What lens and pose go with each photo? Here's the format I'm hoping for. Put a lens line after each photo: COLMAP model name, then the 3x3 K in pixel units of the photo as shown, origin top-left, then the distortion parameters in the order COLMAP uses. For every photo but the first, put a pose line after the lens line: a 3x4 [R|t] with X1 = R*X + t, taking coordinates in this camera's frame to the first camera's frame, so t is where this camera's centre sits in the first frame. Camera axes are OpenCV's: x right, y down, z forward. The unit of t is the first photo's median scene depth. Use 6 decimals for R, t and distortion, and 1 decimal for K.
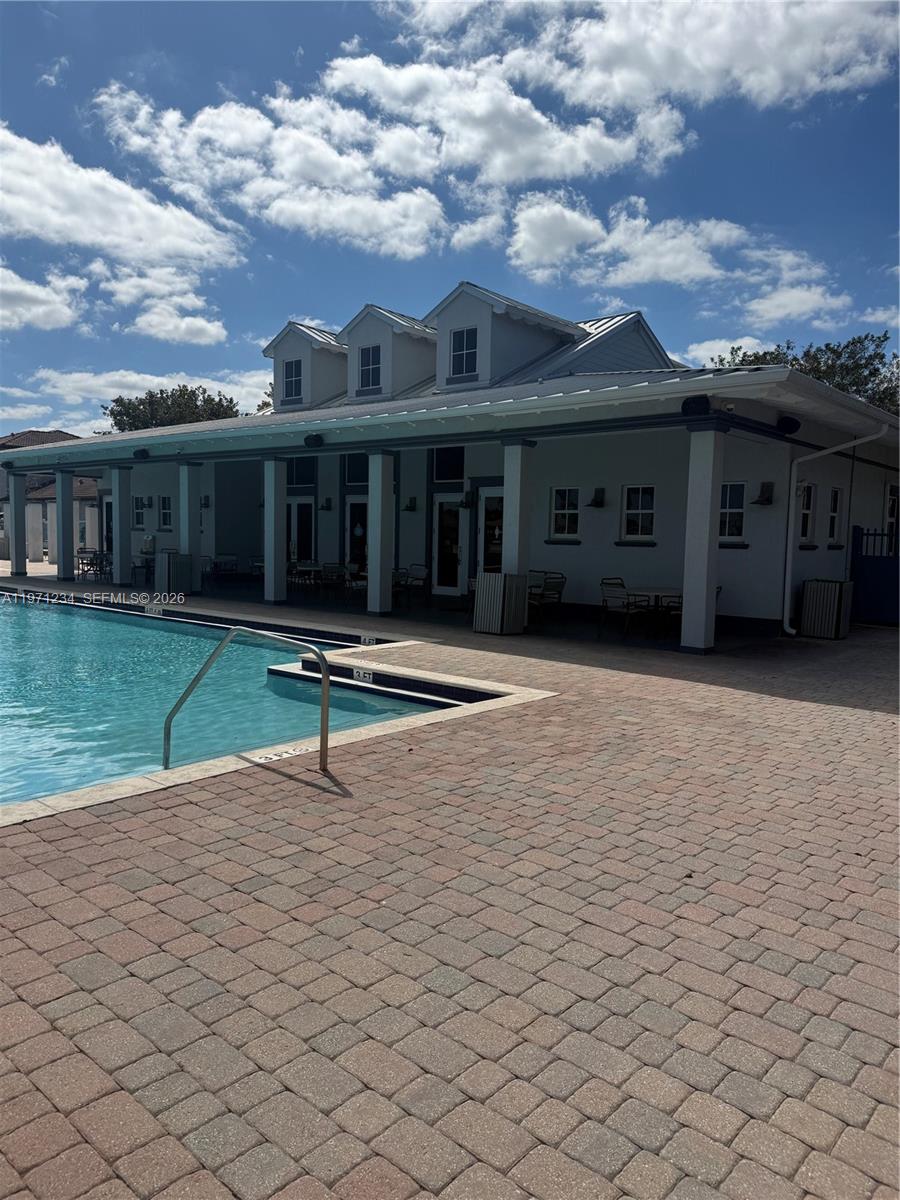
lens RADIAL K [[806.1, 0, 415.8], [0, 806.1, 594.5], [0, 0, 1]] dist [0.040557, -0.038352]
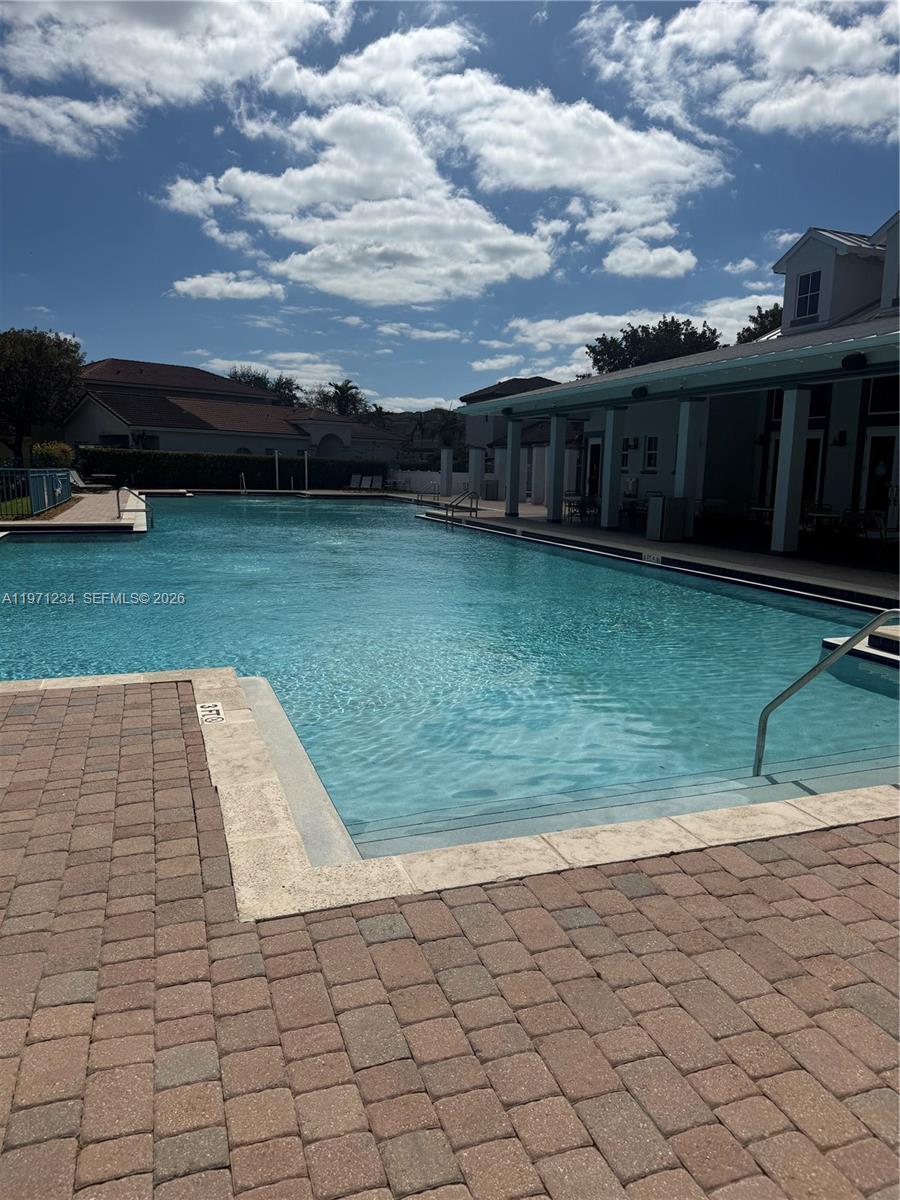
lens RADIAL K [[770.1, 0, 455.2], [0, 770.1, 579.1], [0, 0, 1]] dist [0.084510, -0.035371]
pose [[0.890526, 0.063628, -0.450460, -0.090264], [-0.035886, 0.996910, 0.069872, -0.008183], [0.453514, -0.046057, 0.890058, 0.063685]]
